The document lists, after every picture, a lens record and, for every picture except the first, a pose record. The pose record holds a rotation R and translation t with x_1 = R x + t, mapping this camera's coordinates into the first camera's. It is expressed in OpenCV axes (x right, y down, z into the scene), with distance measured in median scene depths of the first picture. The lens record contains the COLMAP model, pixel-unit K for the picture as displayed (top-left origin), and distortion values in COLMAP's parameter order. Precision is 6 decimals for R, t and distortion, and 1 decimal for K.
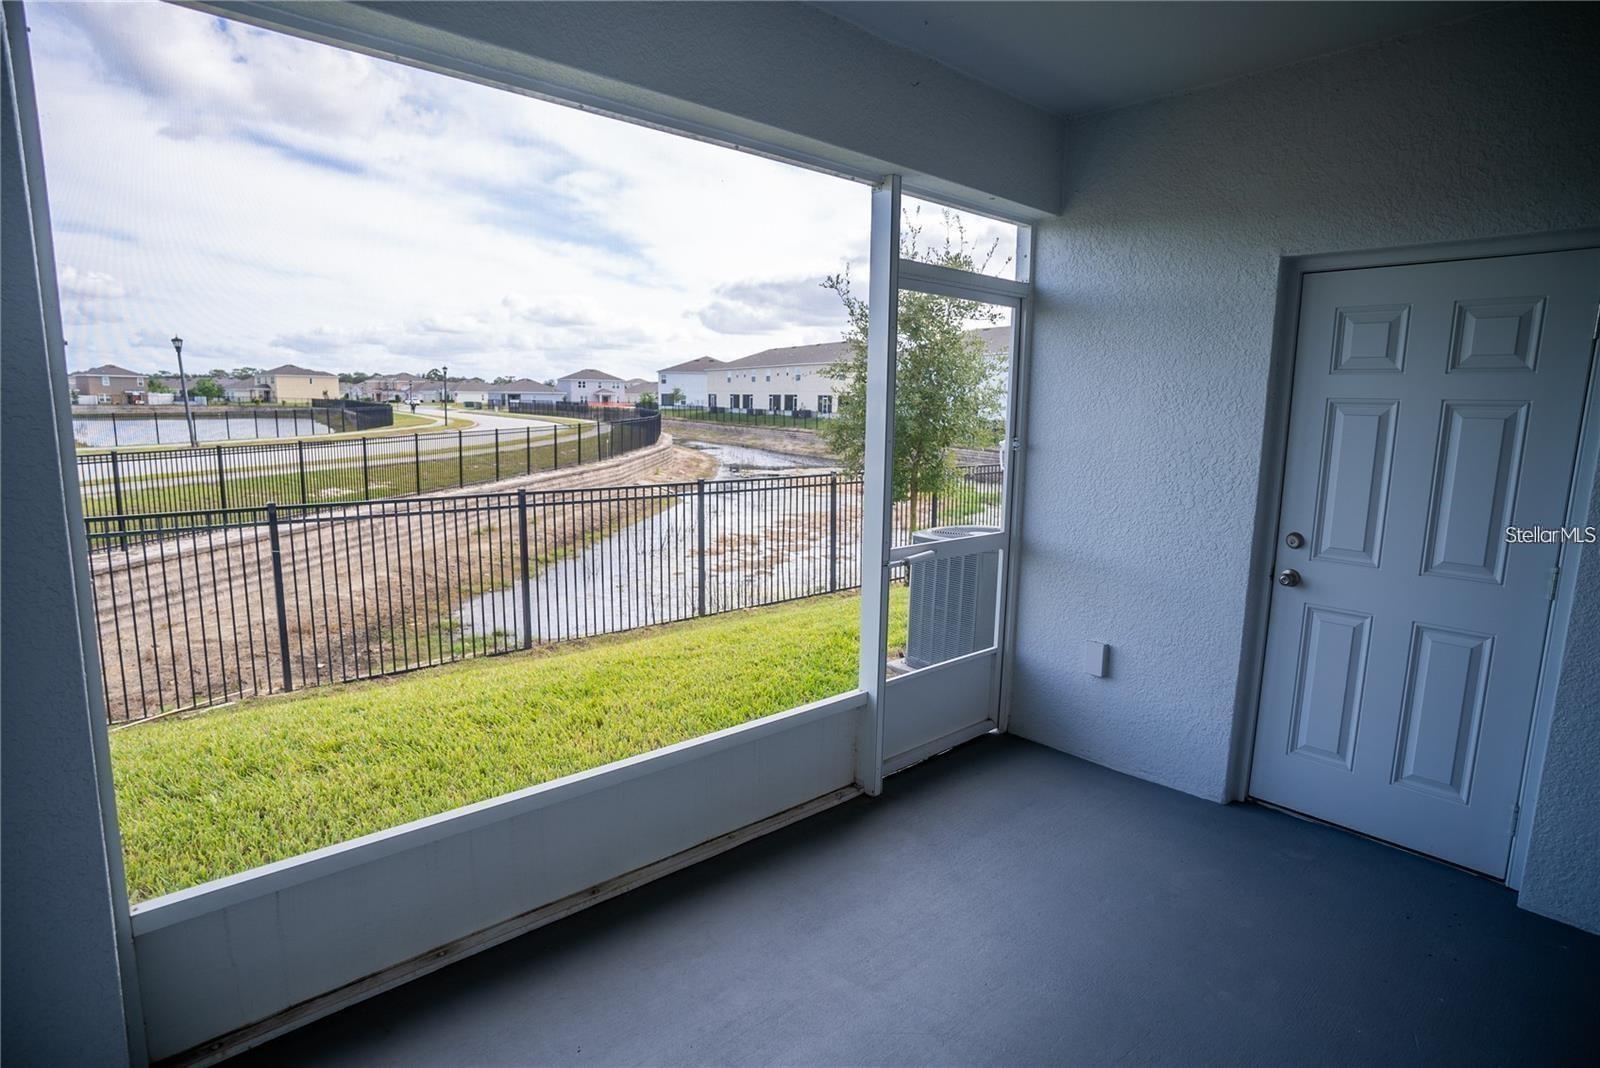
lens RADIAL K [[836.3, 0, 801.4], [0, 836.3, 531.0], [0, 0, 1]] dist [-0.074818, 0.043049]
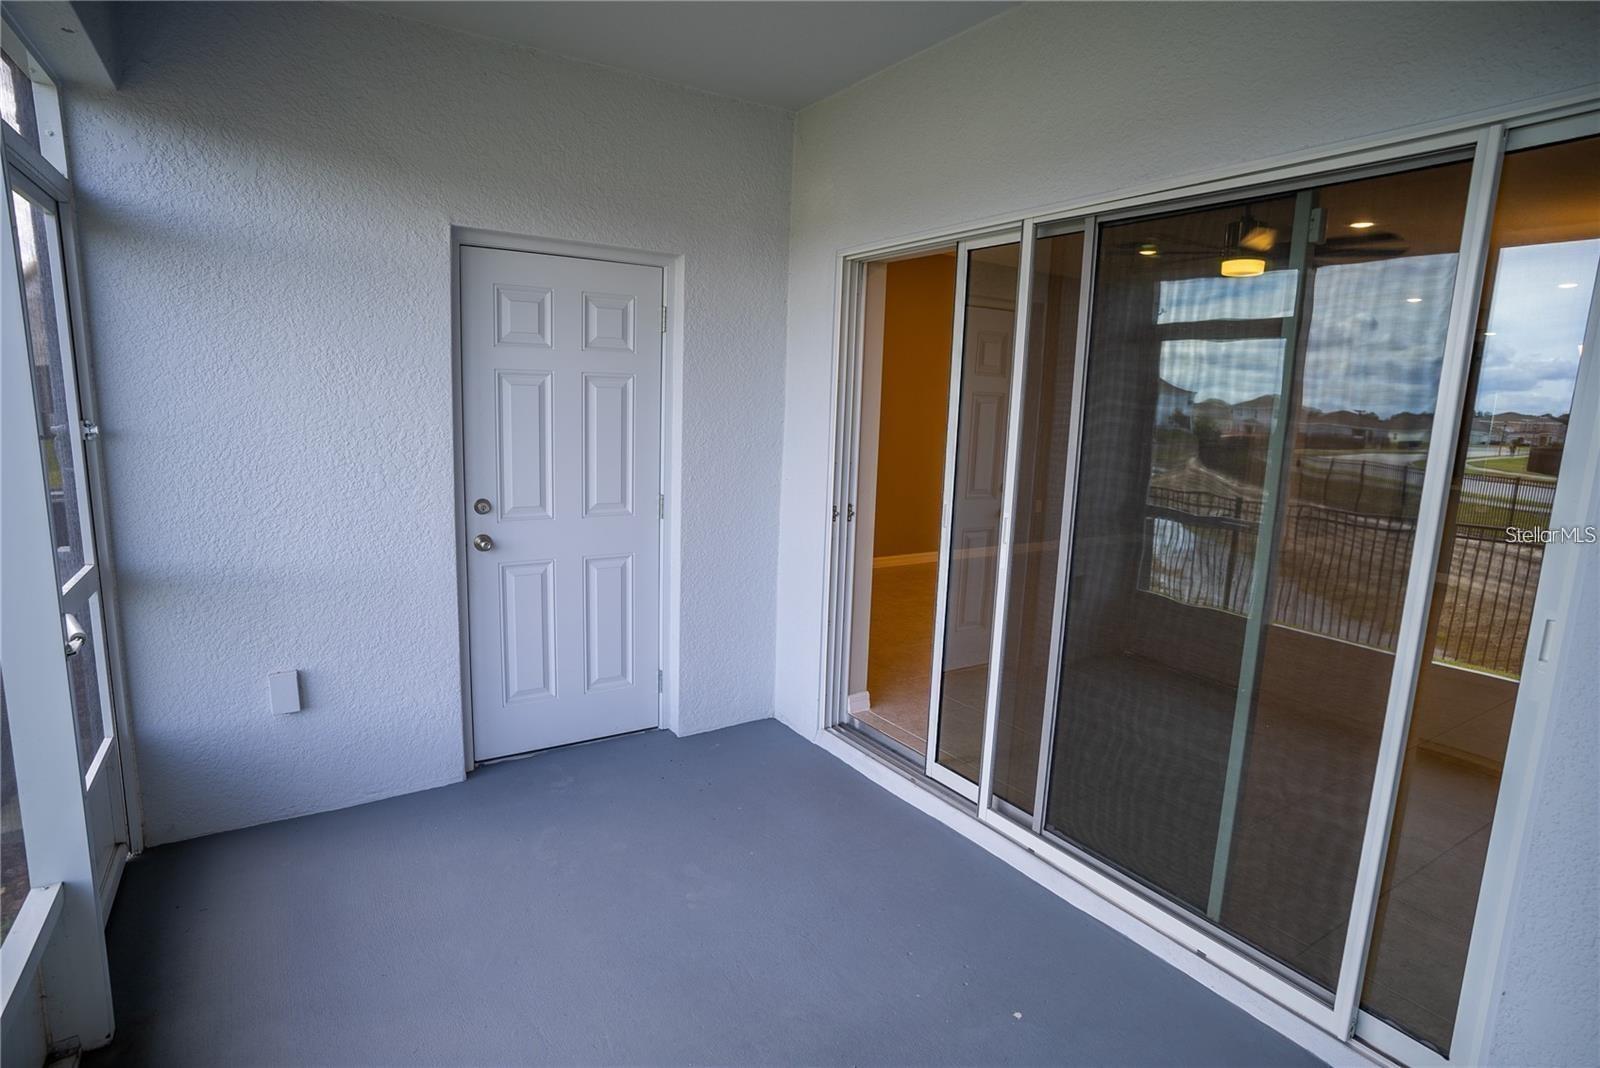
lens RADIAL K [[836.3, 0, 801.4], [0, 836.3, 531.0], [0, 0, 1]] dist [-0.074818, 0.043049]
pose [[0.160107, -0.171368, 0.972110, -0.355752], [0.120508, 0.980842, 0.153060, -0.069358], [-0.979716, 0.092641, 0.177691, 0.418978]]
